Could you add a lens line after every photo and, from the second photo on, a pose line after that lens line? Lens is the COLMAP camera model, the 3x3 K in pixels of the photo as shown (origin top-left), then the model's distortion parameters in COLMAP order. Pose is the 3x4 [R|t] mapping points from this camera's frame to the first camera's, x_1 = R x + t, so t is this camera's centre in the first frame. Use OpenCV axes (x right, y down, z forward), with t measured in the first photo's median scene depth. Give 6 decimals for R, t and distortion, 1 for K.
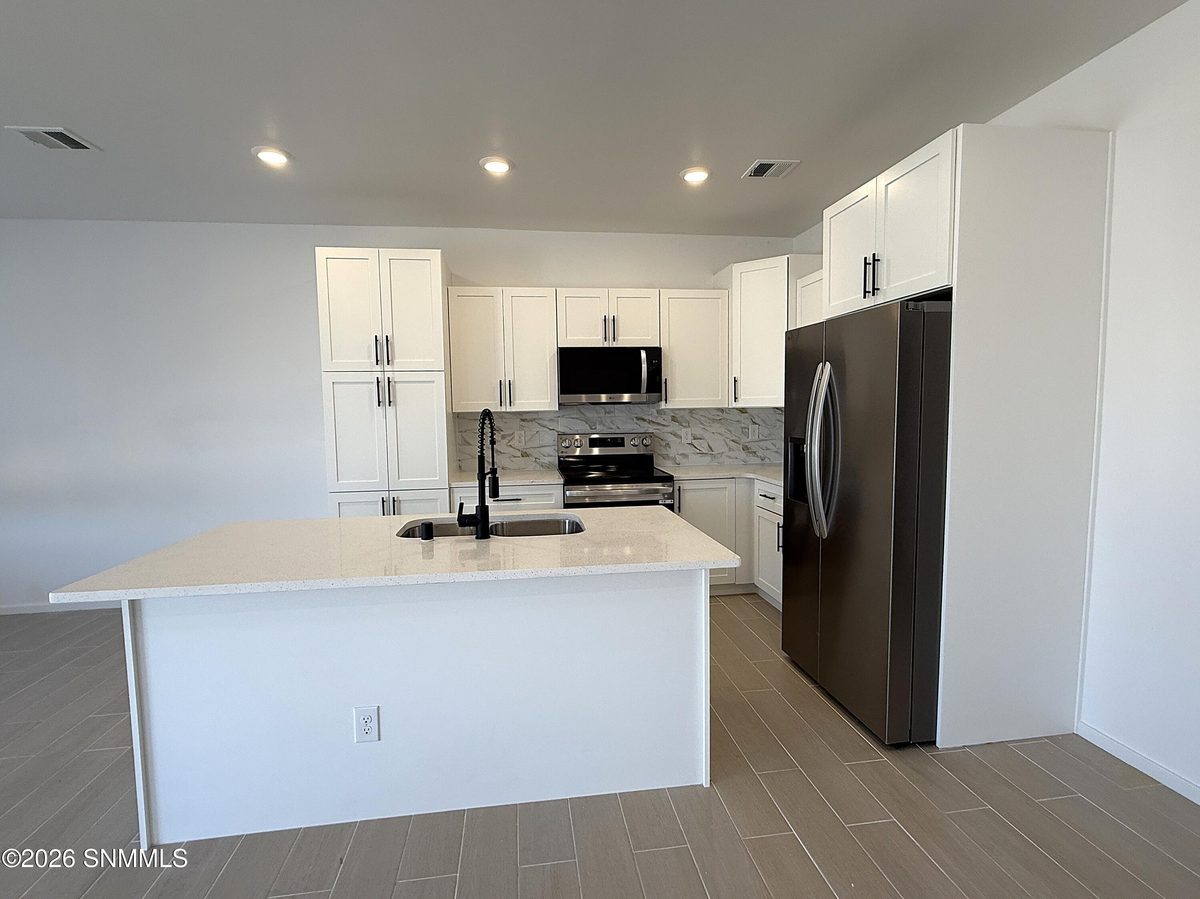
lens RADIAL K [[582.0, 0, 600.0], [0, 582.0, 449.5], [0, 0, 1]] dist [0.001365, 0.000573]
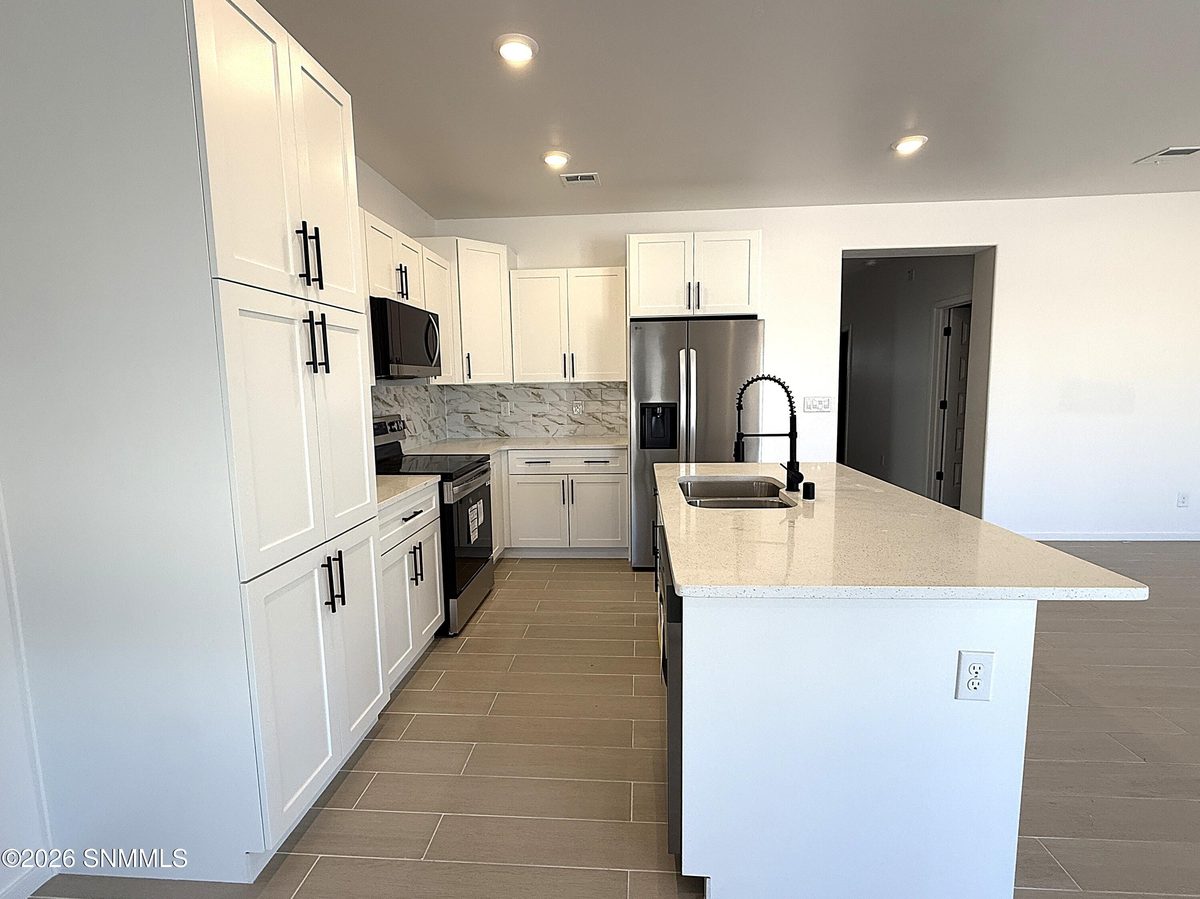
lens RADIAL K [[573.1, 0, 600.0], [0, 573.1, 449.5], [0, 0, 1]] dist [0.000811, -0.000254]
pose [[0.208320, -0.103574, 0.972561, -0.758393], [0.087171, 0.992386, 0.087014, -0.029317], [-0.974168, 0.066653, 0.215762, 0.633995]]
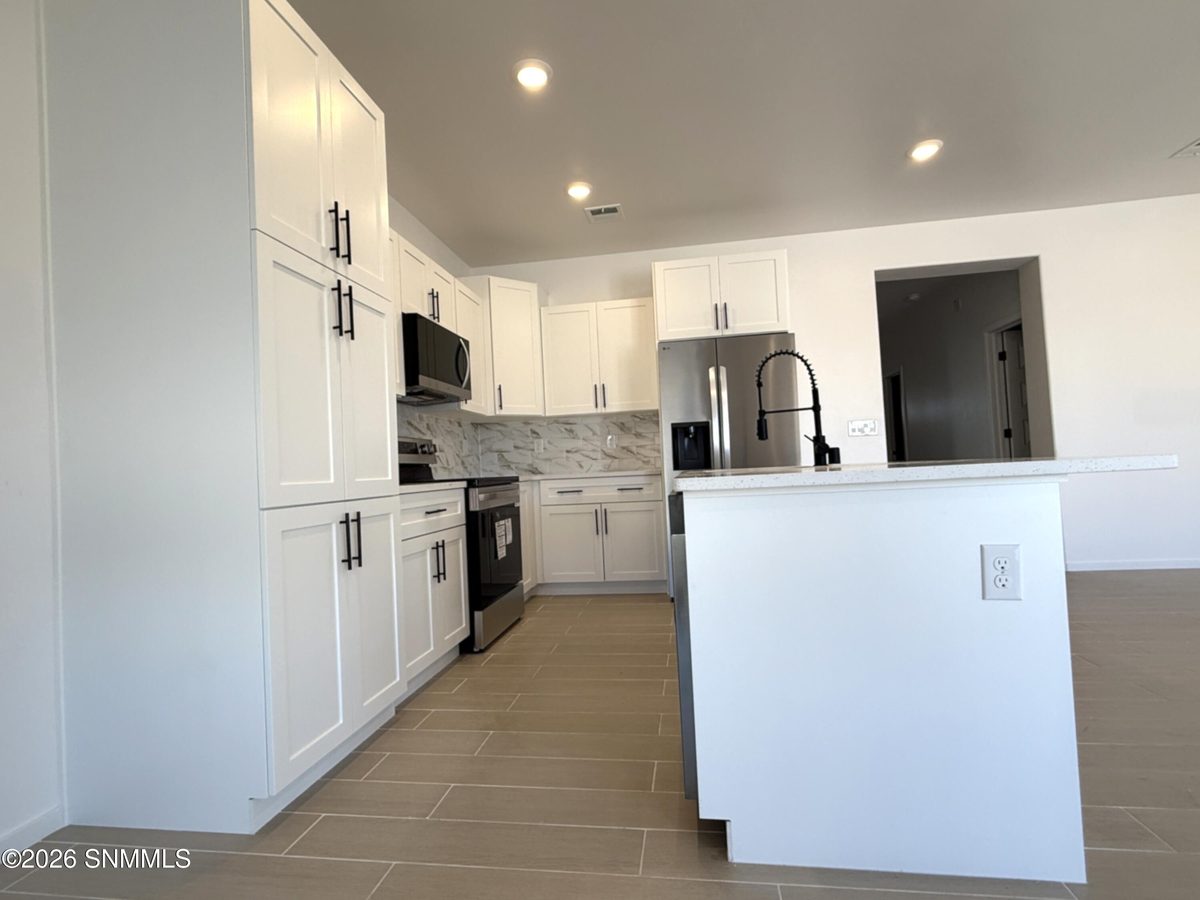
lens RADIAL K [[601.1, 0, 600.0], [0, 601.1, 450.0], [0, 0, 1]] dist [-0.000319, 0.000114]
pose [[0.289838, 0.031900, 0.956544, -0.778990], [0.116921, 0.990778, -0.068470, 0.086627], [-0.949907, 0.131686, 0.283436, 0.606384]]
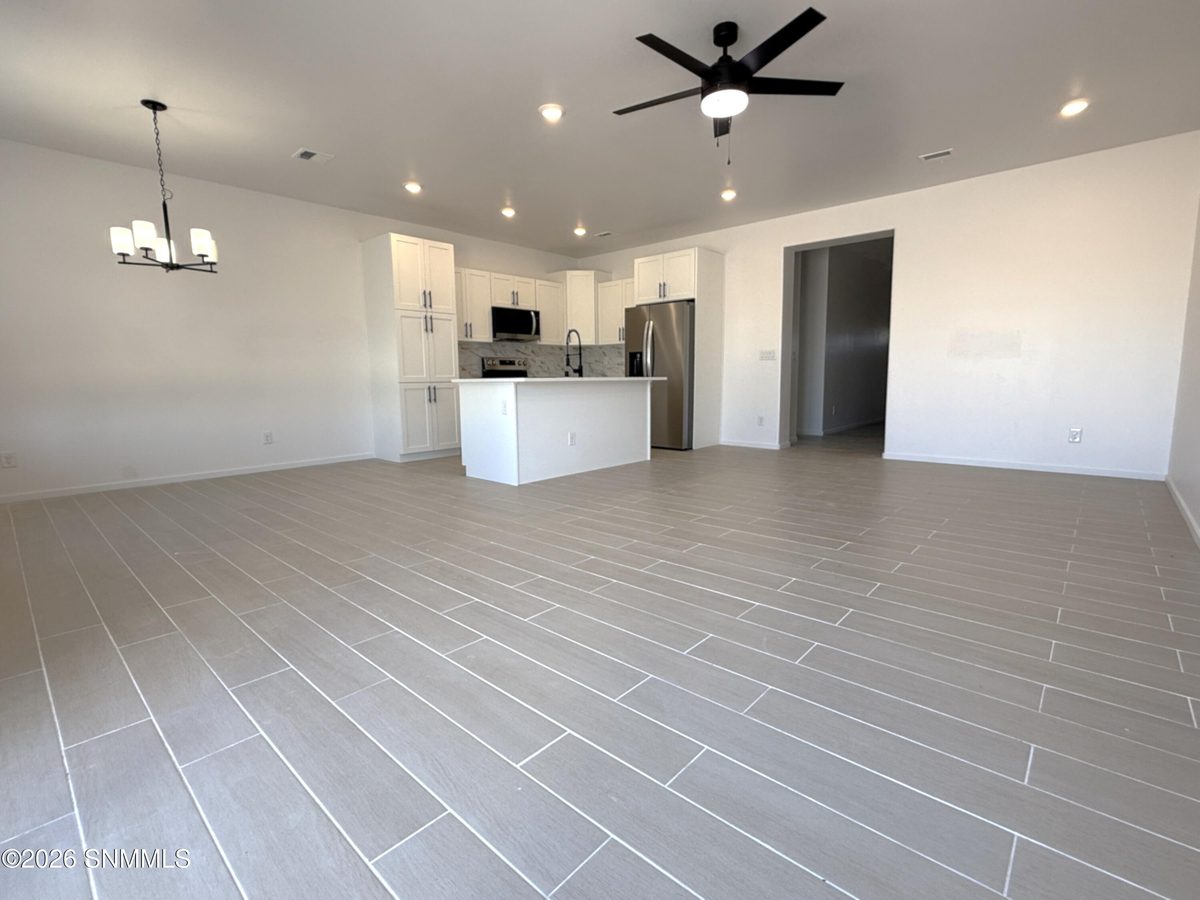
lens RADIAL K [[573.1, 0, 600.0], [0, 573.1, 450.0], [0, 0, 1]] dist [0.000811, -0.000254]
pose [[0.769060, -0.073429, 0.634945, -1.028142], [0.047894, 0.997207, 0.057313, 0.190197], [-0.637380, -0.013666, 0.770429, -0.604749]]
